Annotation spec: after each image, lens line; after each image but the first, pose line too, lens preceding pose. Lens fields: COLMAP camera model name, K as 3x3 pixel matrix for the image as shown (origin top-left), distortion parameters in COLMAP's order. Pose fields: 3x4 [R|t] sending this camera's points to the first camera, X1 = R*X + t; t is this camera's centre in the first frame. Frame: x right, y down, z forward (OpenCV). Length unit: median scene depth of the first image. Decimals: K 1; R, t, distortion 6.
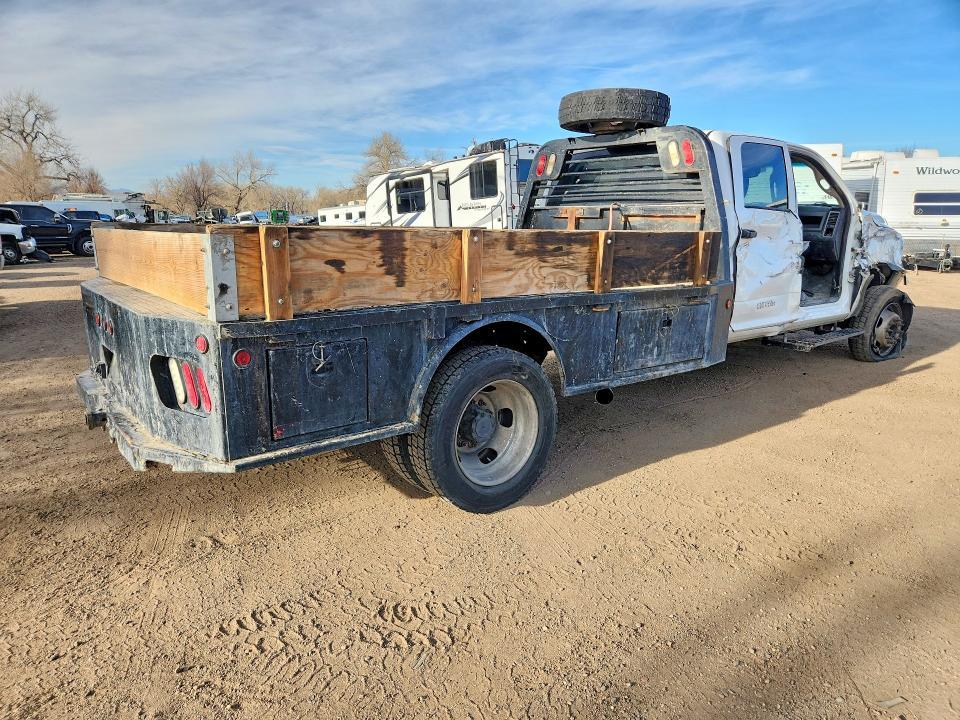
lens RADIAL K [[656.2, 0, 478.2], [0, 656.2, 362.0], [0, 0, 1]] dist [0.017838, -0.012601]
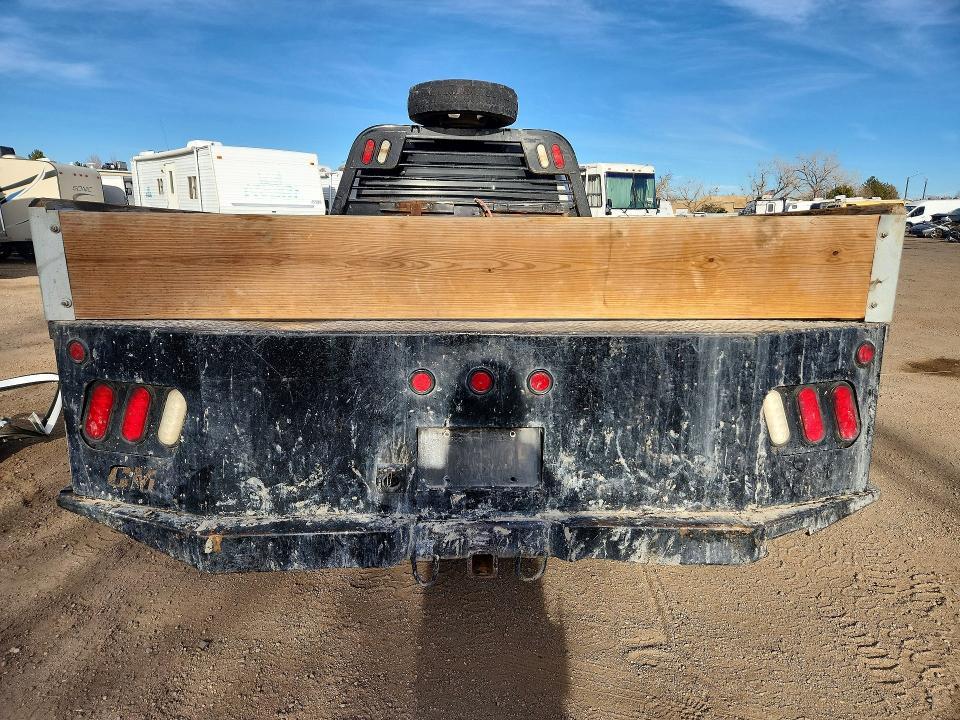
lens RADIAL K [[656.2, 0, 477.7], [0, 656.2, 364.4], [0, 0, 1]] dist [0.017838, -0.012601]
pose [[0.562441, -0.162498, 0.810712, -0.611537], [0.164036, 0.982938, 0.083217, -0.072459], [-0.810403, 0.086181, 0.579500, 0.417829]]
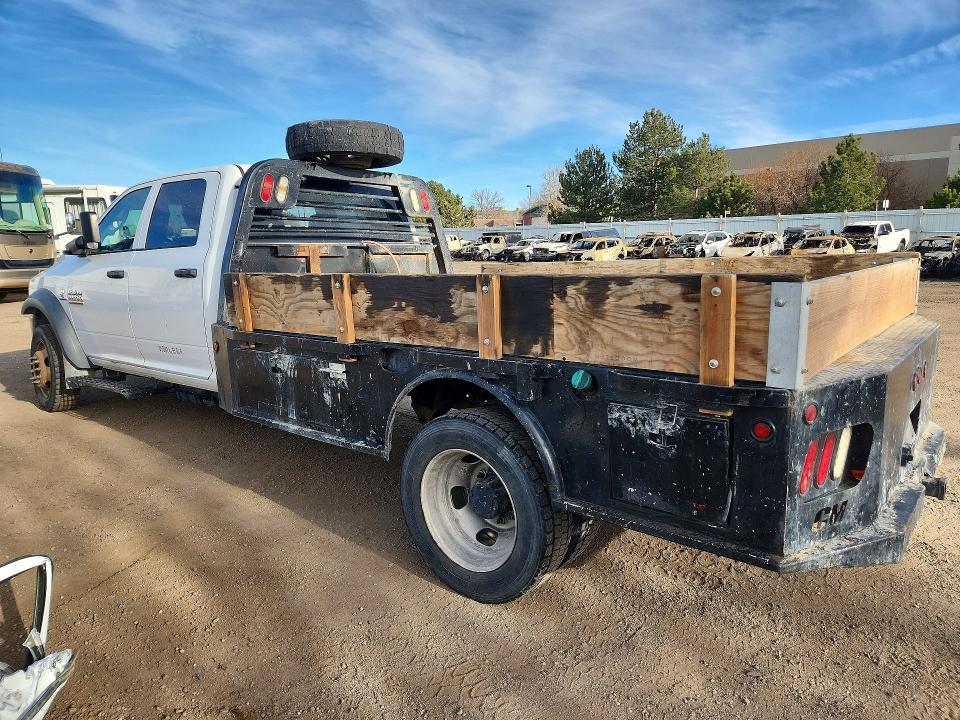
lens RADIAL K [[656.2, 0, 478.6], [0, 656.2, 358.4], [0, 0, 1]] dist [0.017838, -0.012601]
pose [[-0.242729, -0.154403, 0.957728, -0.752215], [0.215491, 0.954005, 0.208418, -0.231713], [-0.945857, 0.256971, -0.198292, 1.030572]]
